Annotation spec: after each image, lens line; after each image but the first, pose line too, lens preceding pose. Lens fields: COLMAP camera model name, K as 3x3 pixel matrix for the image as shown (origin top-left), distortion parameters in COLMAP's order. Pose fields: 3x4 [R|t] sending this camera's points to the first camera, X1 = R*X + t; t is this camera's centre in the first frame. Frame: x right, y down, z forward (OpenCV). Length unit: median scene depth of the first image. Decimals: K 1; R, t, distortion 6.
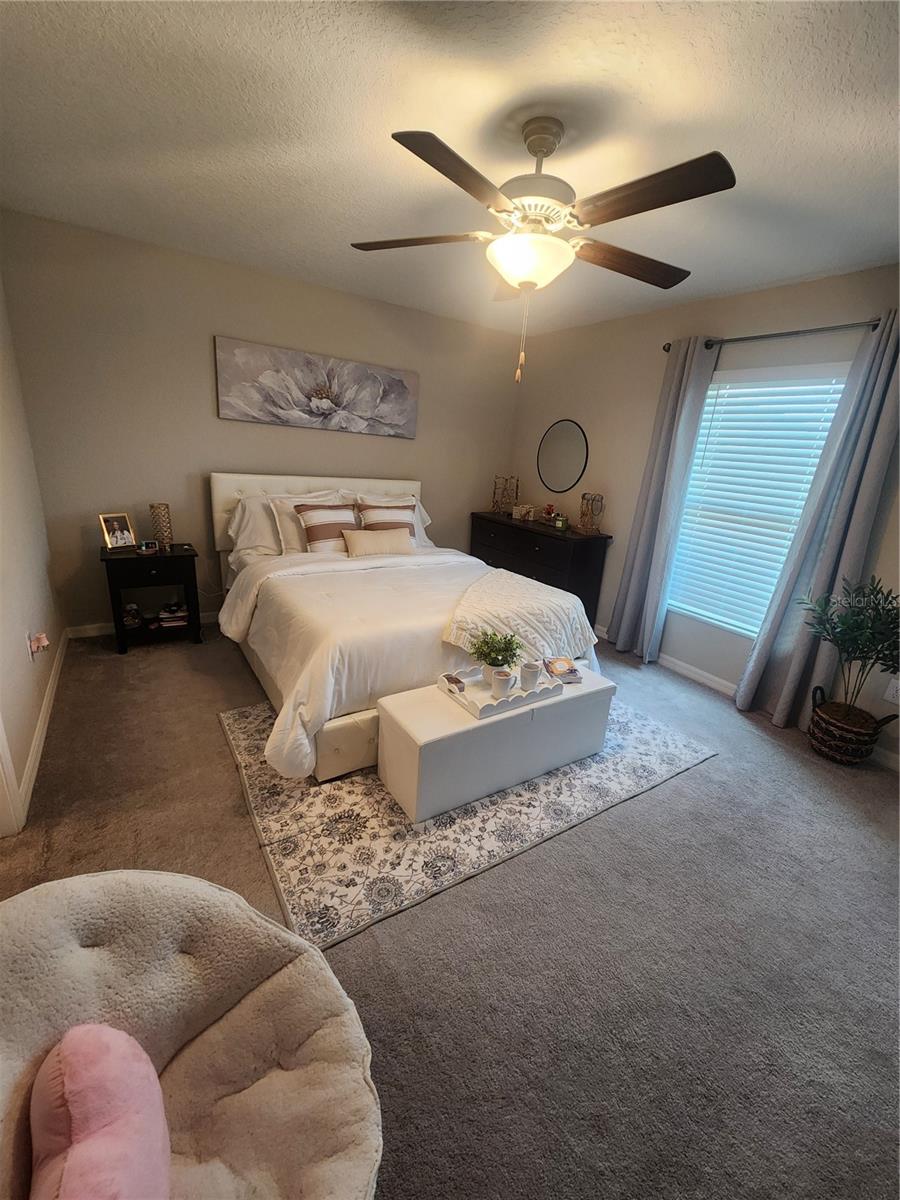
lens RADIAL K [[487.1, 0, 465.0], [0, 487.1, 607.5], [0, 0, 1]] dist [0.000108, 0.000199]
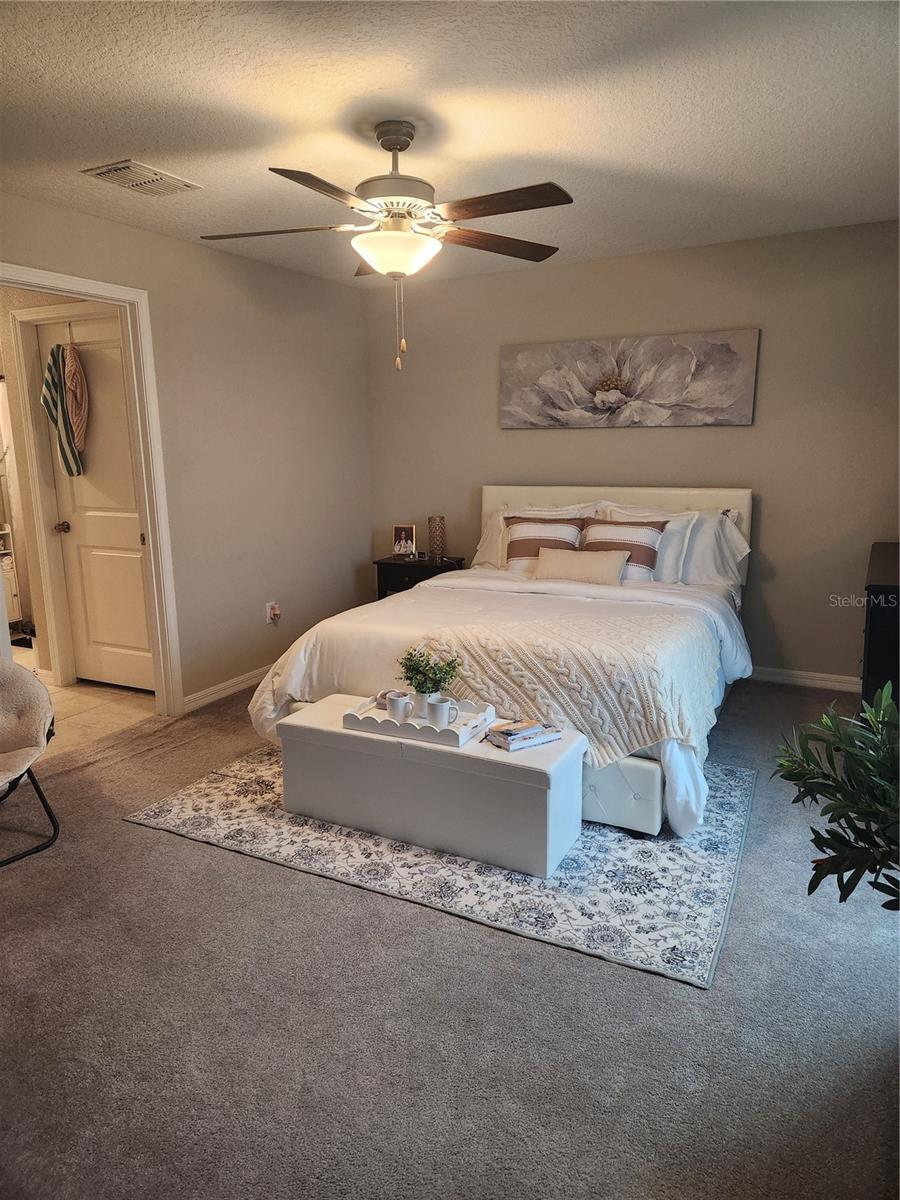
lens RADIAL K [[802.5, 0, 450.0], [0, 802.5, 600.0], [0, 0, 1]] dist [0.083311, -0.077488]
pose [[0.477581, 0.087803, -0.874189, 0.867571], [-0.219084, 0.975464, -0.021714, -0.009976], [0.850834, 0.201891, 0.485099, 0.233573]]
